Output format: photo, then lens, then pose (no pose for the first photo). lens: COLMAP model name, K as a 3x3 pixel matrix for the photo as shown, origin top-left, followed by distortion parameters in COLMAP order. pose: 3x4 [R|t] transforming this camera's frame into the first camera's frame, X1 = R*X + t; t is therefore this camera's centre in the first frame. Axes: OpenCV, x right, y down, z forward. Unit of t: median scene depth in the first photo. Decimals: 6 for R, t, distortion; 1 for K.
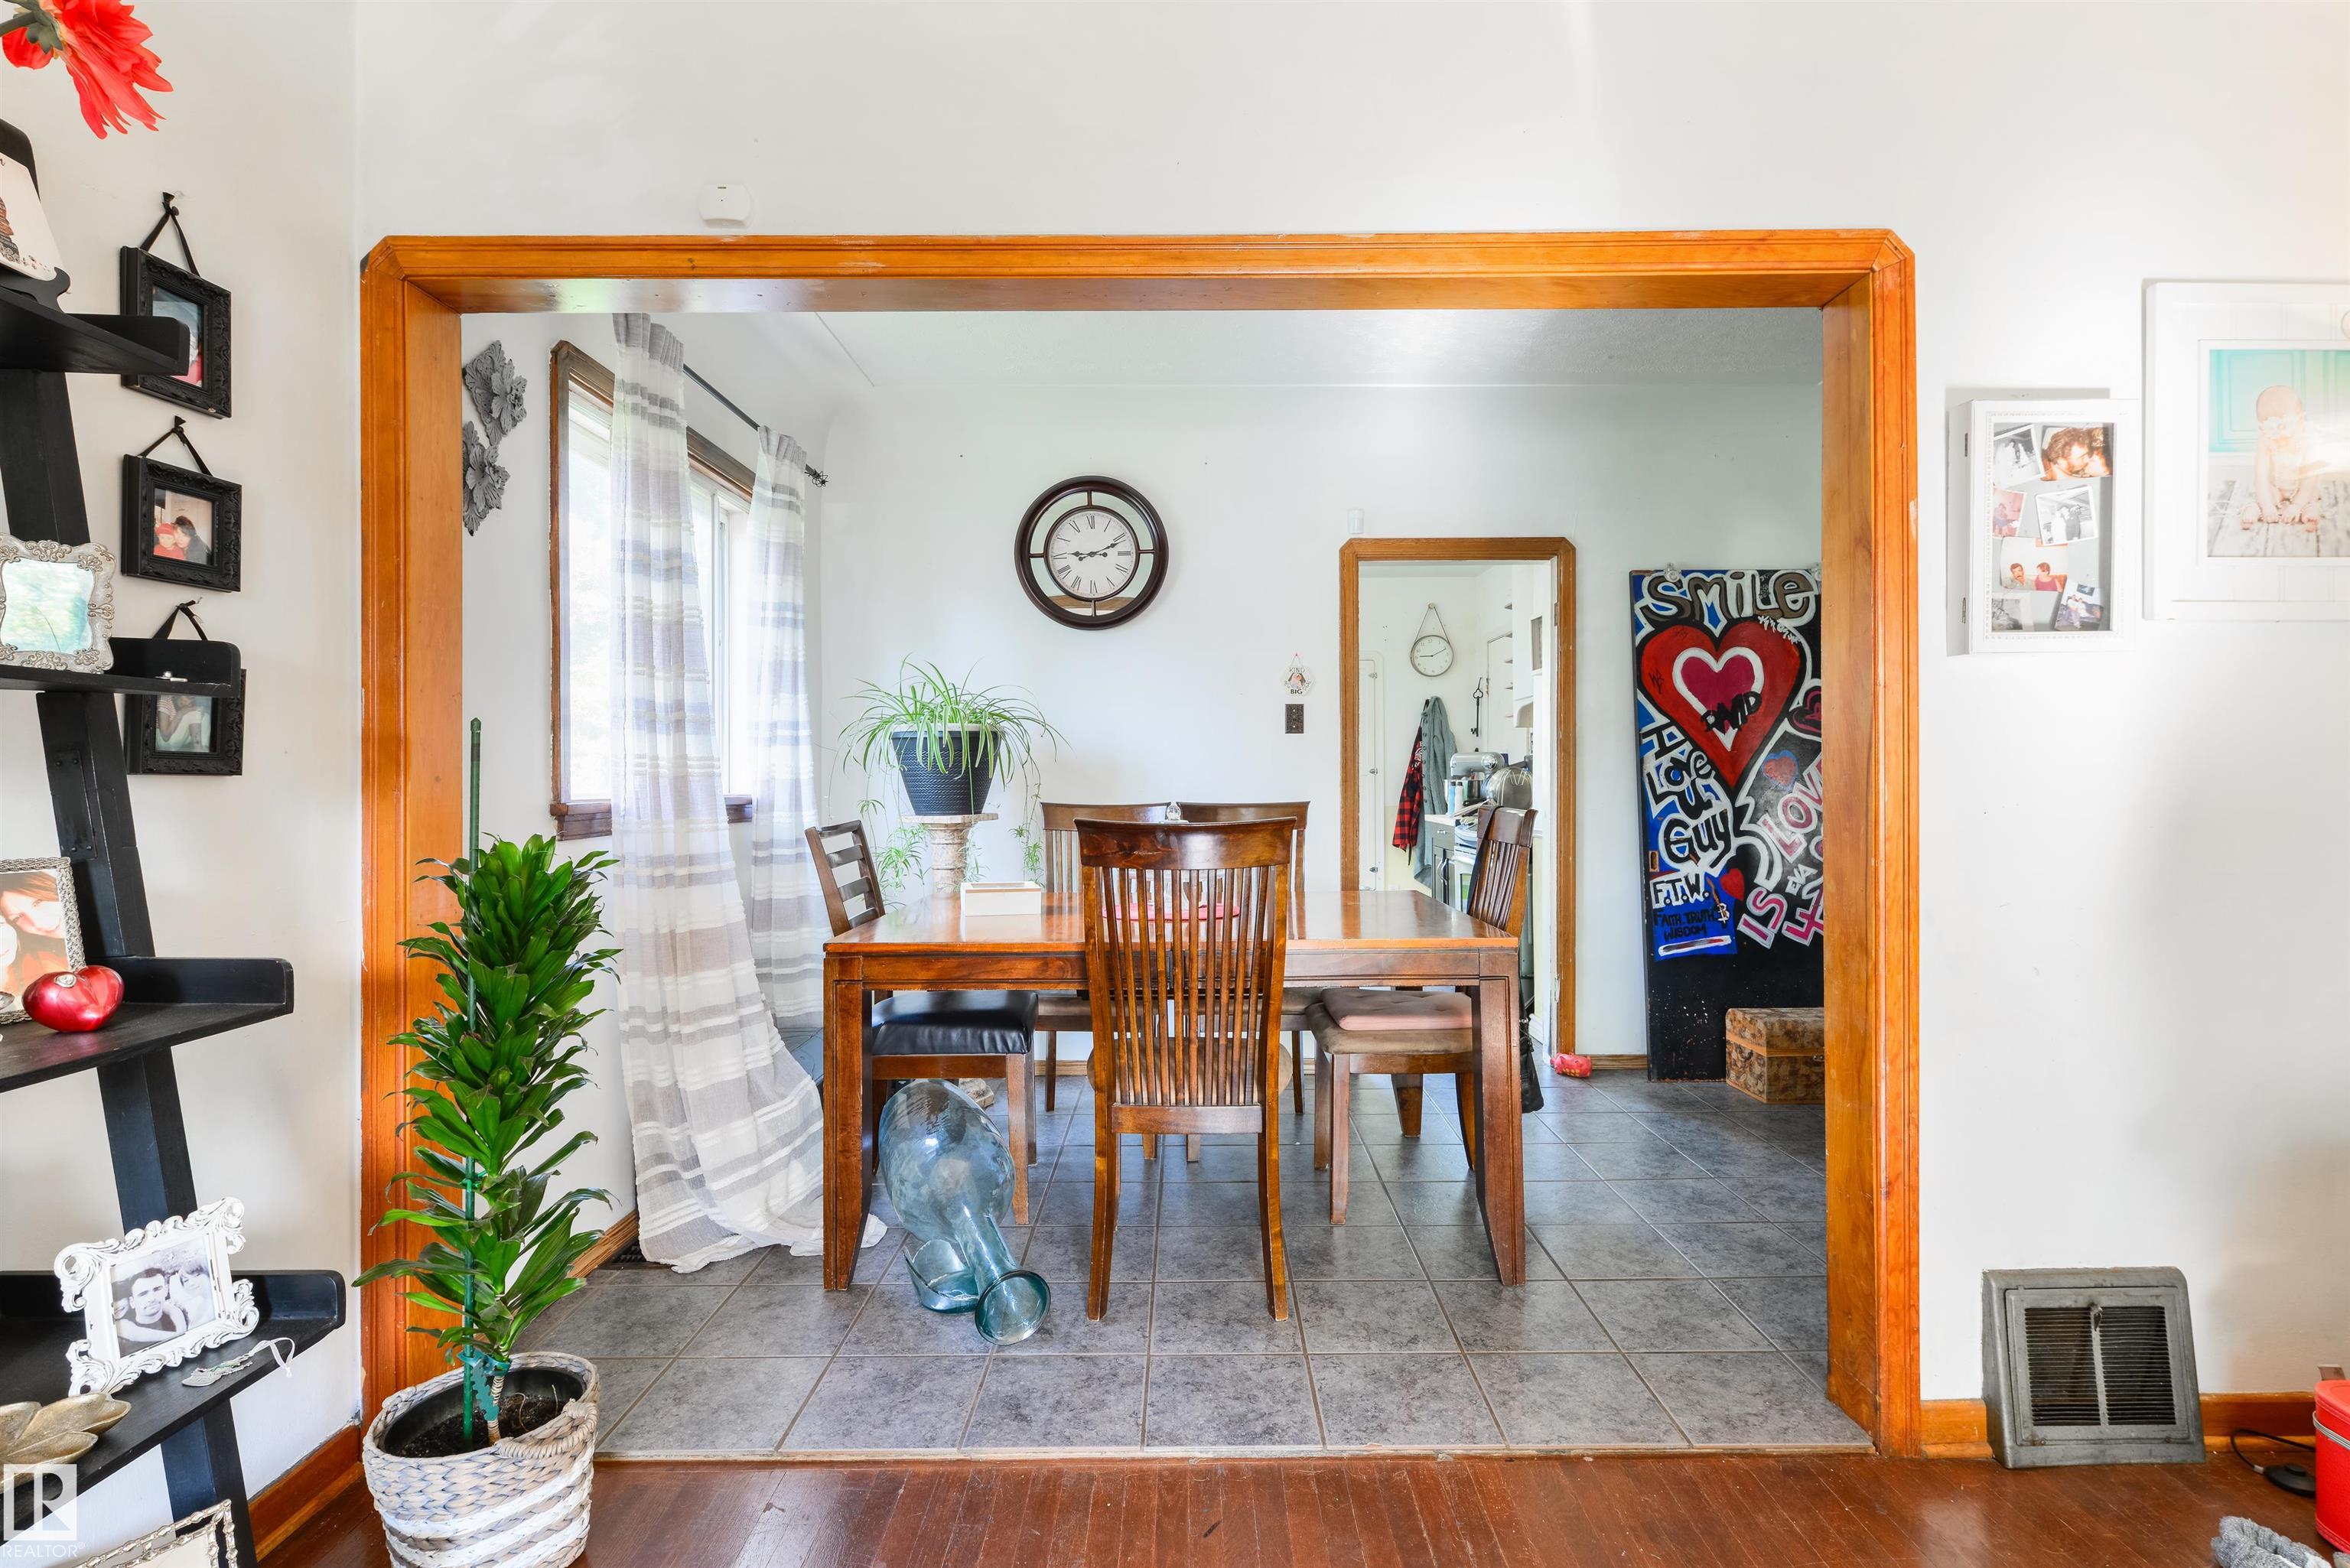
lens RADIAL K [[1105.8, 0, 1196.5], [0, 1105.8, 776.9], [0, 0, 1]] dist [0.003923, -0.000376]
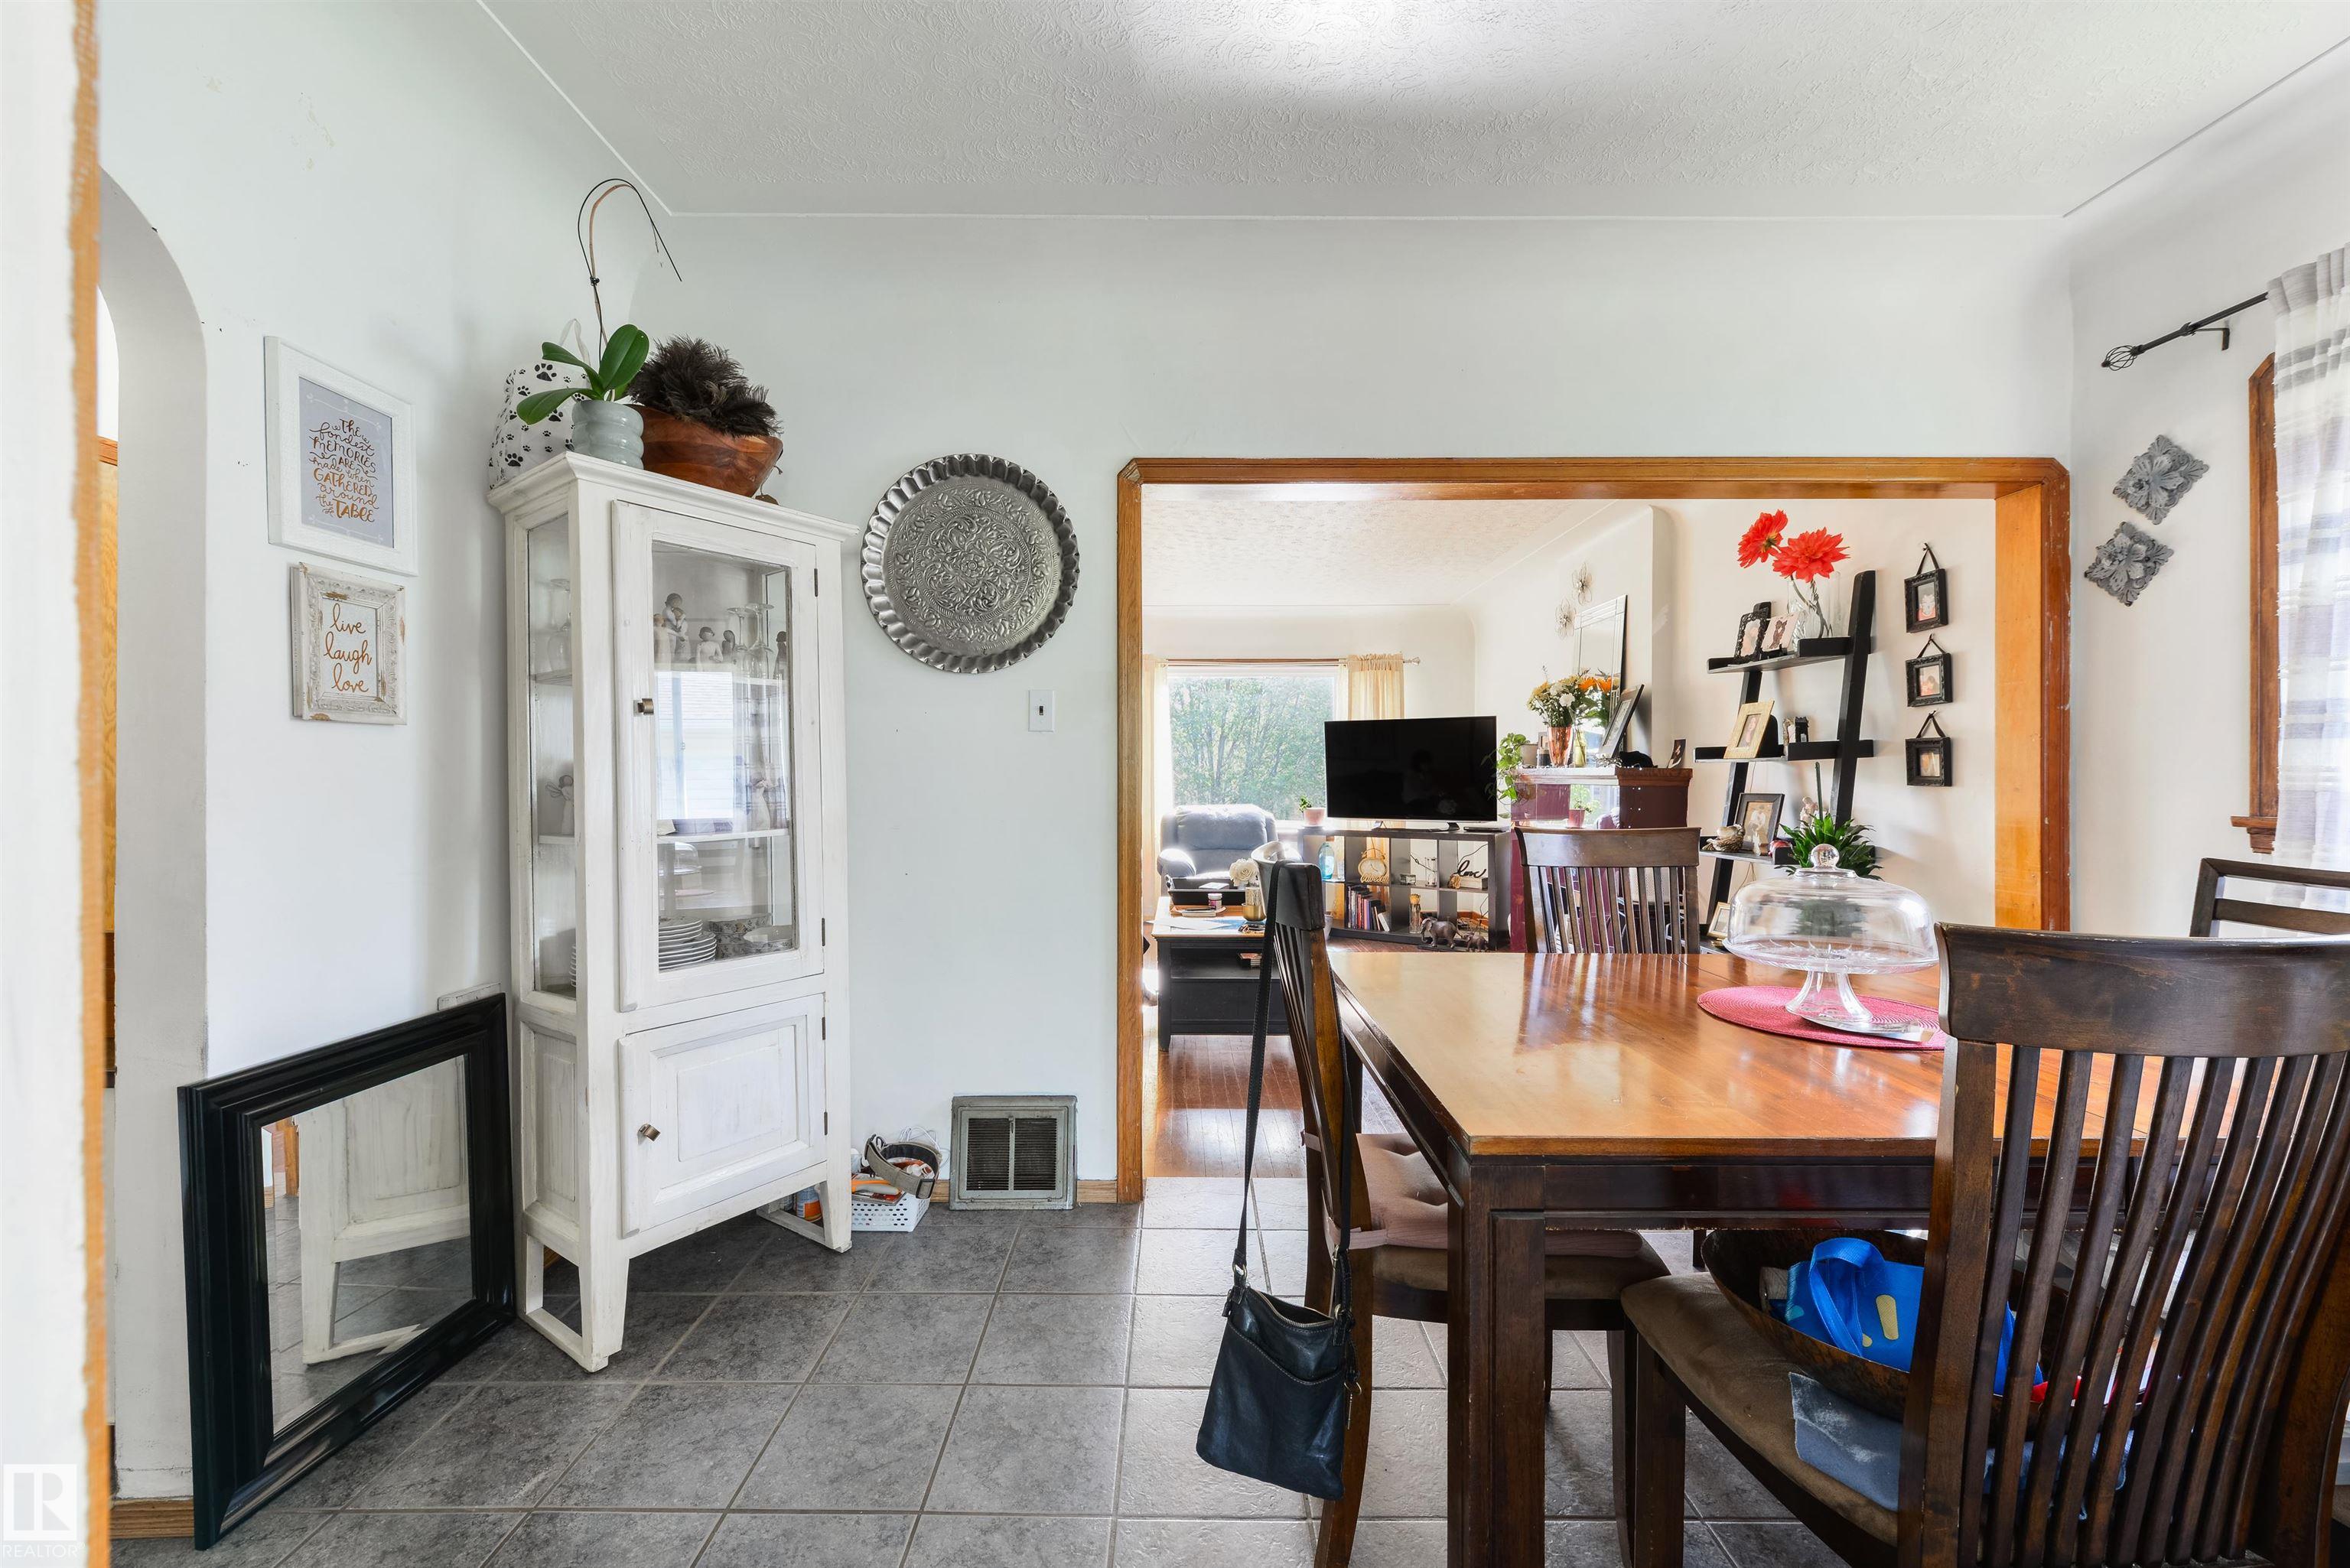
lens RADIAL K [[928.0, 0, 1175.0], [0, 928.0, 784.0], [0, 0, 1]] dist [-0.000050, -0.000053]
pose [[-0.999879, 0.005863, 0.014379, 0.399146], [0.005925, 0.999973, 0.004304, -0.013406], [-0.014353, 0.004389, -0.999887, 1.772472]]
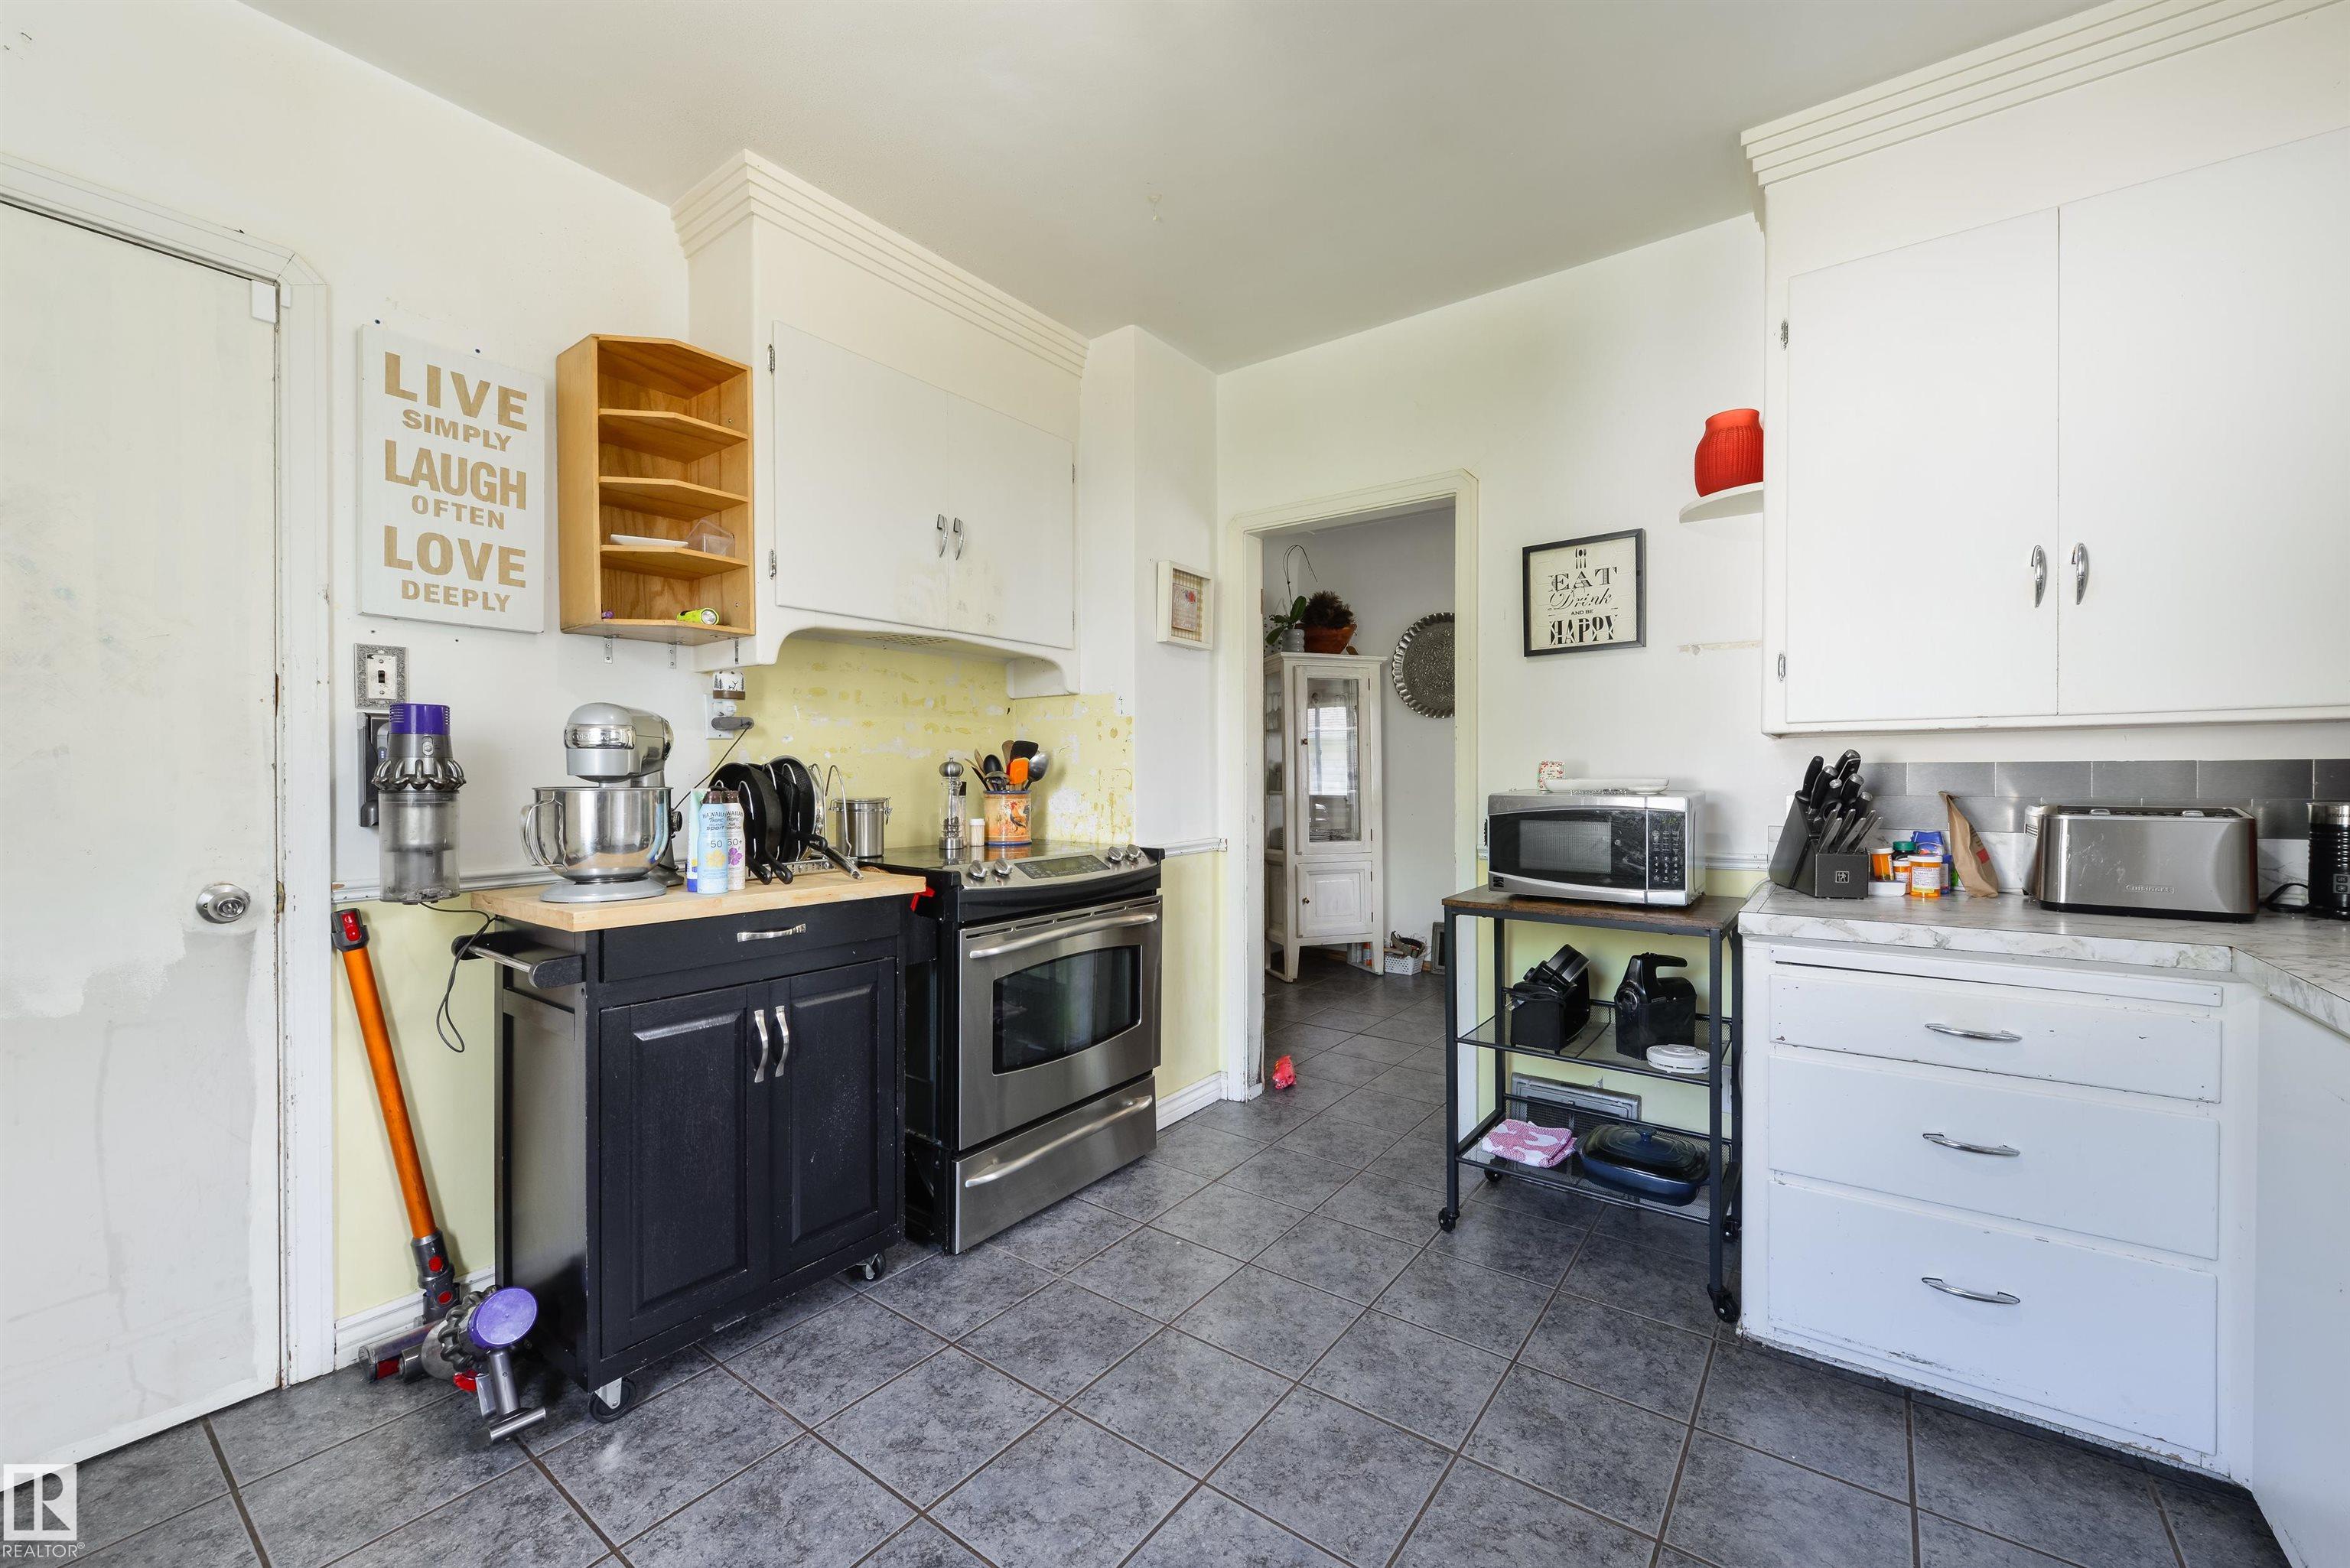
lens RADIAL K [[922.3, 0, 1194.4], [0, 922.3, 780.8], [0, 0, 1]] dist [0.001247, 0.000037]
pose [[-0.800847, 0.001913, 0.598866, -0.146490], [0.004721, 0.999984, 0.003120, 0.002570], [-0.598851, 0.005326, -0.800843, 2.735976]]
